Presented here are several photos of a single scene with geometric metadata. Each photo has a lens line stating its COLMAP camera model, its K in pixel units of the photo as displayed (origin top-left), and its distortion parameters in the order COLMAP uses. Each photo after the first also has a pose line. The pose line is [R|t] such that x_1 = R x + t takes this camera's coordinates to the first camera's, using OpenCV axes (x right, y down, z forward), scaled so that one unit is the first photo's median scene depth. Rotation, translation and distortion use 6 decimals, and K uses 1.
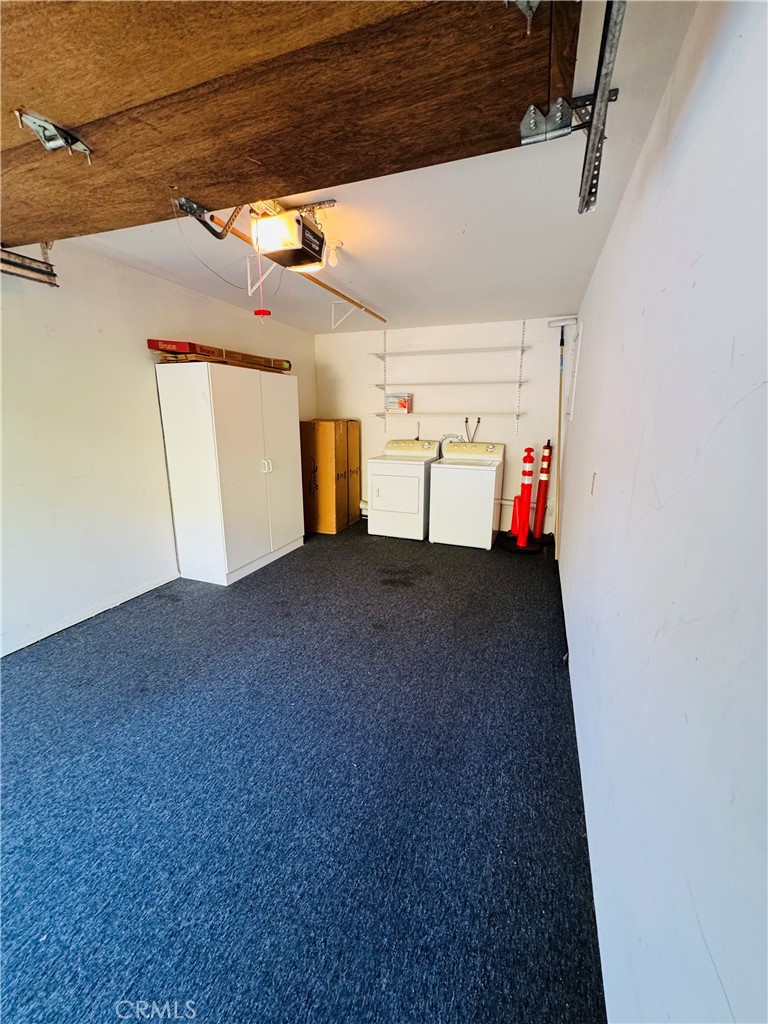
lens RADIAL K [[408.6, 0, 383.9], [0, 408.6, 513.6], [0, 0, 1]] dist [-0.002200, -0.000051]
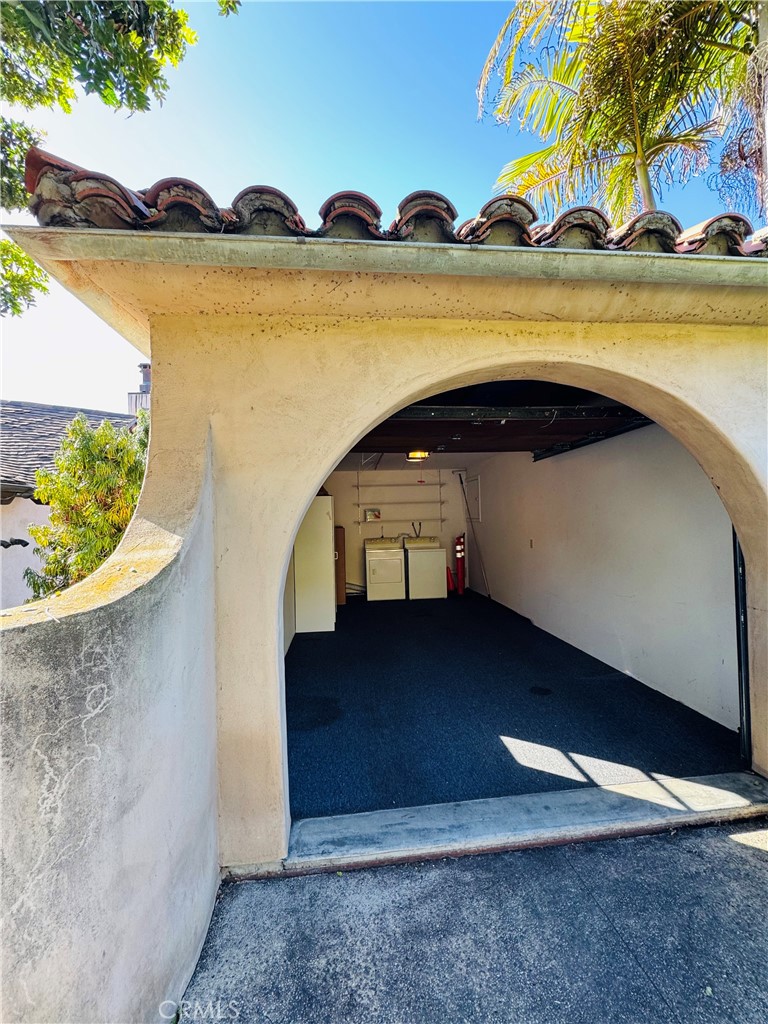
lens RADIAL K [[408.6, 0, 383.9], [0, 408.6, 513.6], [0, 0, 1]] dist [-0.002200, -0.000051]
pose [[0.896200, -0.024713, 0.442962, -0.679315], [0.138633, 0.964048, -0.226698, 0.094151], [-0.421434, 0.264576, 0.867406, -0.419143]]
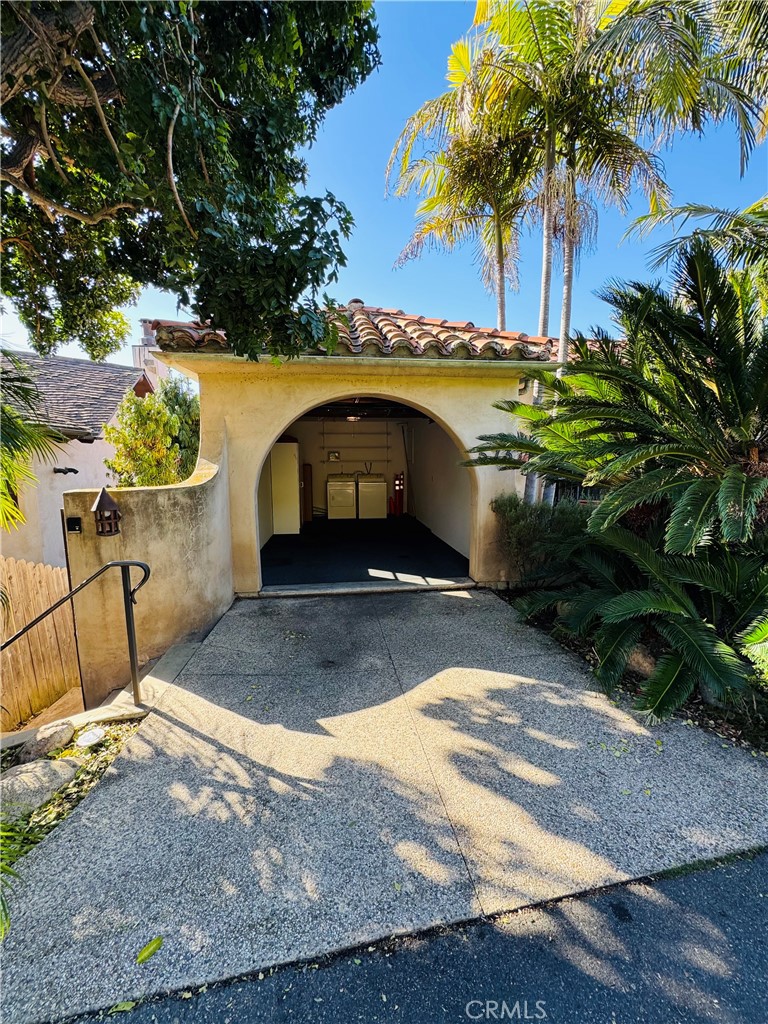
lens RADIAL K [[409.1, 0, 384.2], [0, 409.1, 513.6], [0, 0, 1]] dist [-0.003098, 0.000616]
pose [[0.887156, -0.071135, 0.455953, -0.771560], [0.120743, 0.989409, -0.080569, 0.235670], [-0.445393, 0.126531, 0.886349, -1.003595]]
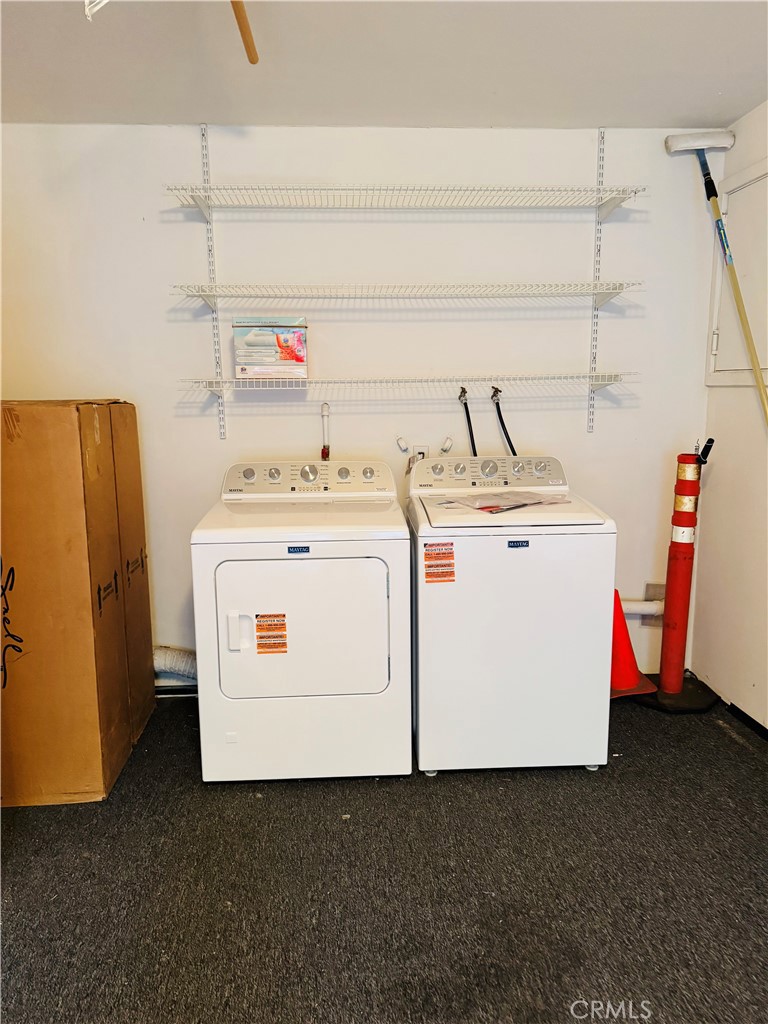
lens RADIAL K [[714.8, 0, 384.0], [0, 714.8, 512.0], [0, 0, 1]] dist [0.076858, -0.093775]
pose [[0.912623, -0.081816, 0.400531, -0.134814], [0.114886, 0.991612, -0.059216, -0.101425], [-0.392327, 0.100058, 0.914368, 0.479032]]
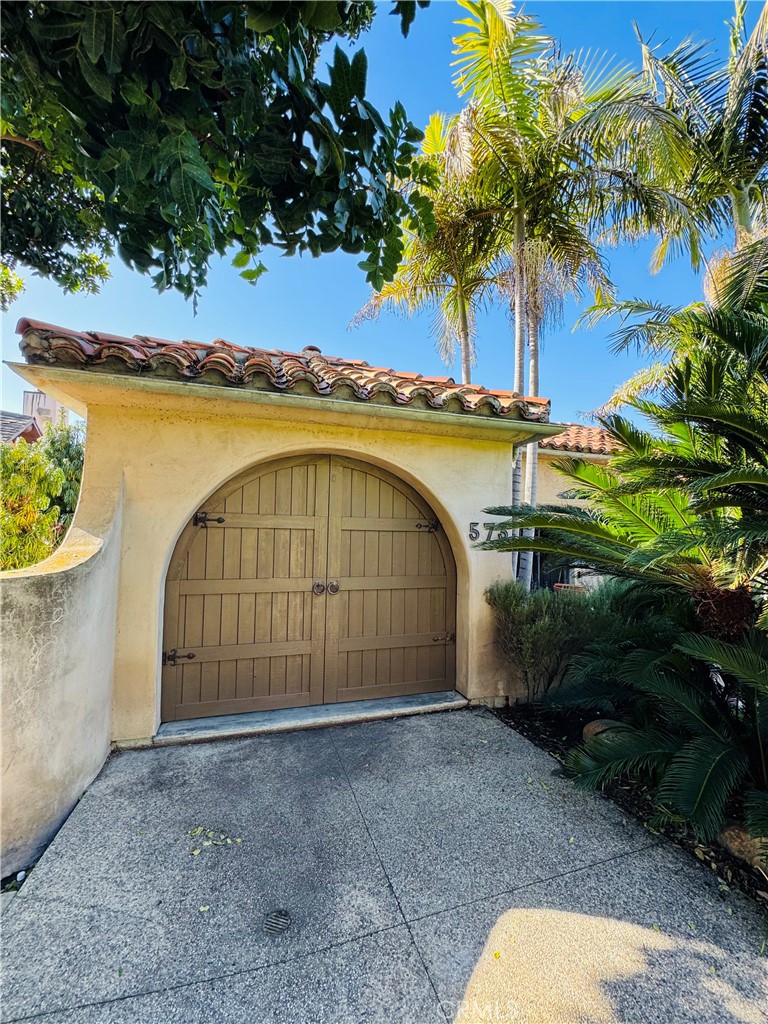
lens RADIAL K [[409.1, 0, 384.2], [0, 409.1, 513.6], [0, 0, 1]] dist [-0.003098, 0.000616]
pose [[0.790205, 0.036521, 0.611753, -0.719395], [0.133465, 0.964008, -0.229947, 0.166543], [-0.598133, 0.263353, 0.756890, -0.746763]]
